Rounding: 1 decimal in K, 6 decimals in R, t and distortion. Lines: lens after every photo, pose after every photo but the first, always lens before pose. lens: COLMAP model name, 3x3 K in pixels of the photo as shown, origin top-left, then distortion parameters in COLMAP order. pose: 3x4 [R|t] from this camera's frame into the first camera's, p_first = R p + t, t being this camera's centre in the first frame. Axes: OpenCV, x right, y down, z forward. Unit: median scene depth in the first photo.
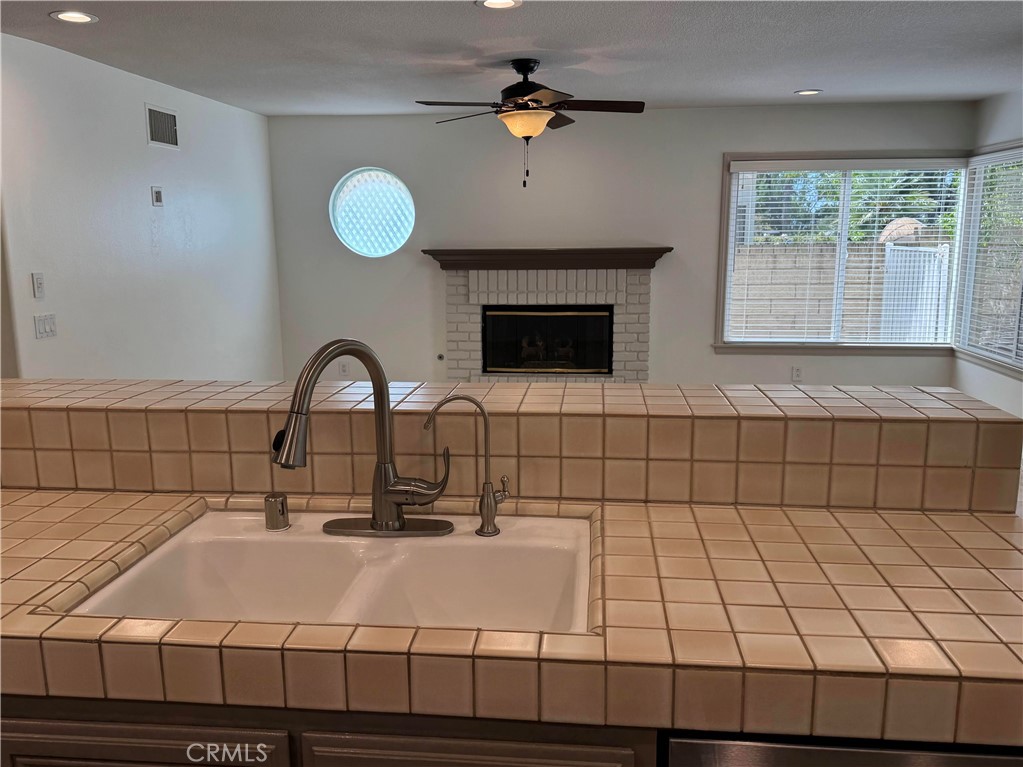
lens RADIAL K [[832.3, 0, 511.5], [0, 832.3, 383.5], [0, 0, 1]] dist [0.109564, -0.156113]
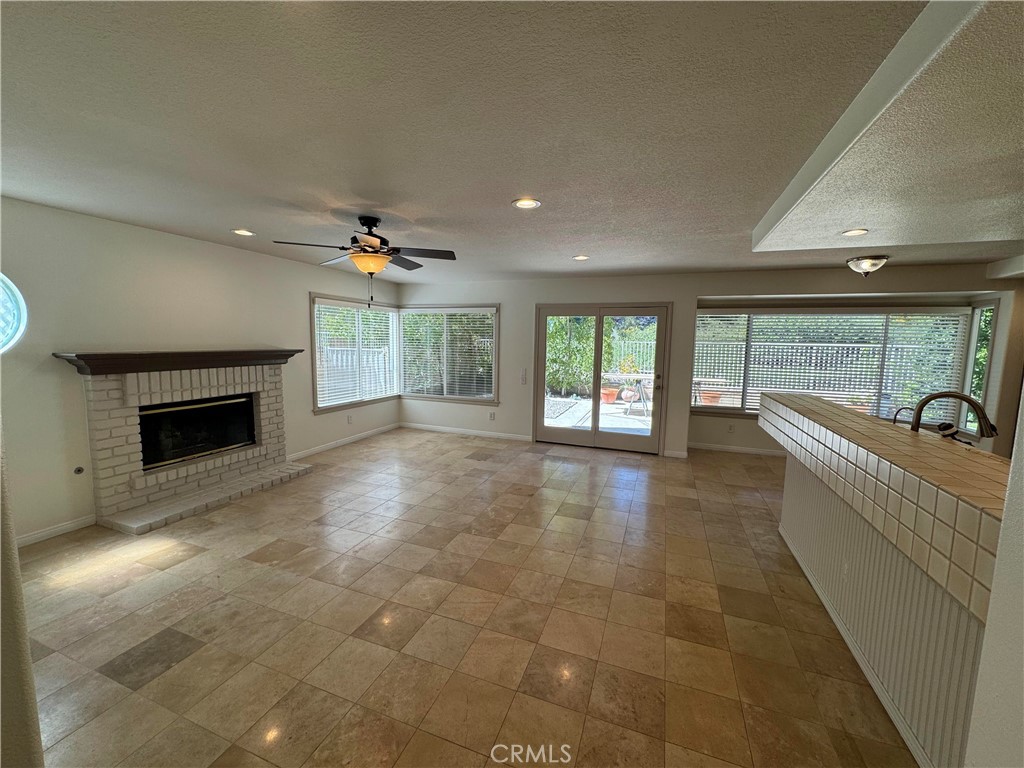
lens RADIAL K [[411.3, 0, 513.4], [0, 411.3, 381.2], [0, 0, 1]] dist [-0.002231, -0.000363]
pose [[0.250547, -0.084208, 0.964435, -0.413117], [0.152209, 0.987246, 0.046658, -0.080913], [-0.956064, 0.135106, 0.260169, 0.441125]]
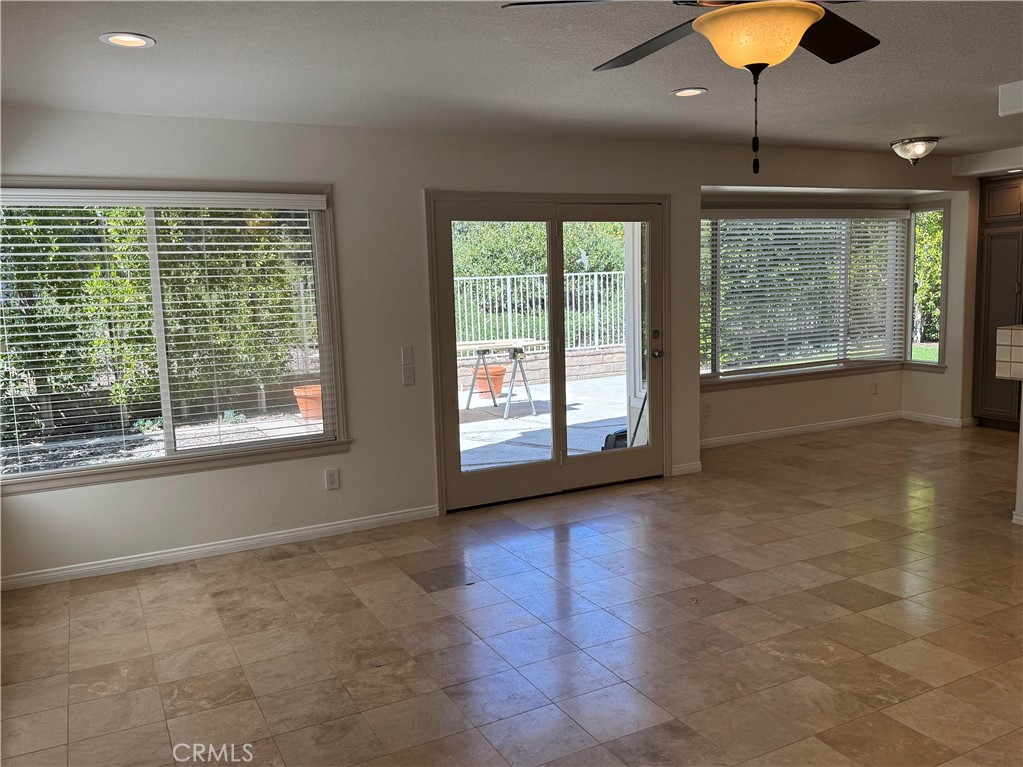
lens RADIAL K [[832.3, 0, 511.5], [0, 832.3, 383.5], [0, 0, 1]] dist [0.109564, -0.156113]
pose [[-0.559063, -0.078627, 0.825389, -0.208892], [0.182660, 0.959356, 0.215110, -0.178707], [-0.808755, 0.271025, -0.521978, 0.990012]]
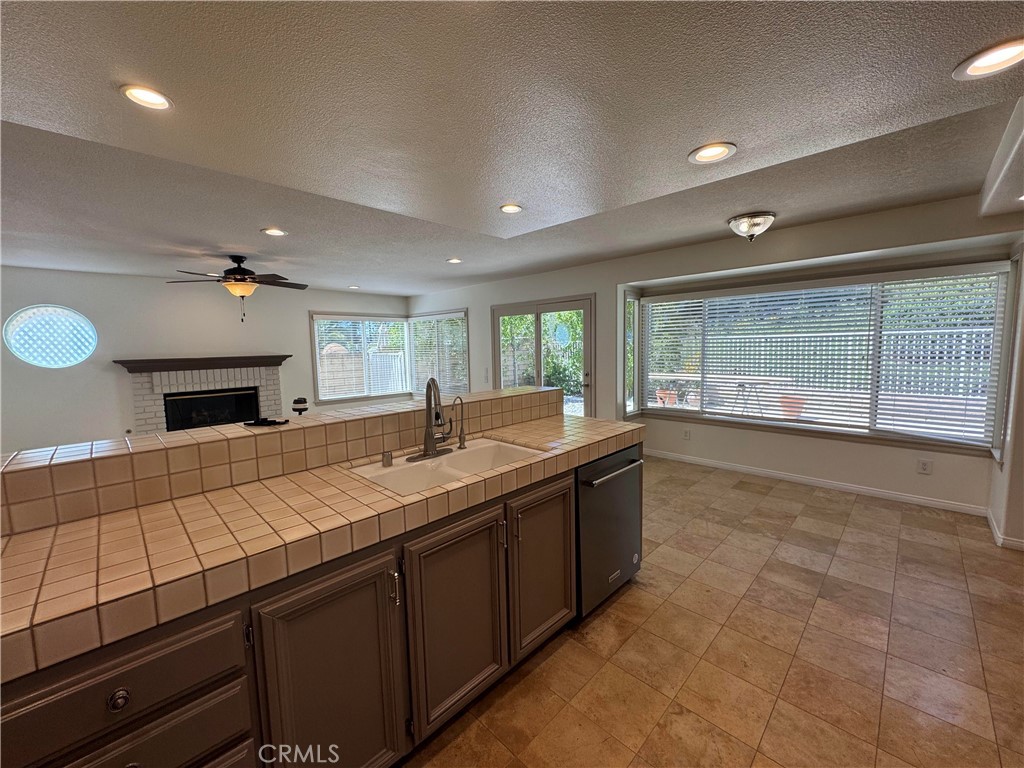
lens RADIAL K [[407.6, 0, 511.0], [0, 407.6, 382.6], [0, 0, 1]] dist [-0.002256, 0.000762]
pose [[0.629834, -0.076917, 0.772912, -0.223378], [0.152910, 0.987890, -0.026294, 0.006422], [-0.761530, 0.134747, 0.633968, 0.003432]]
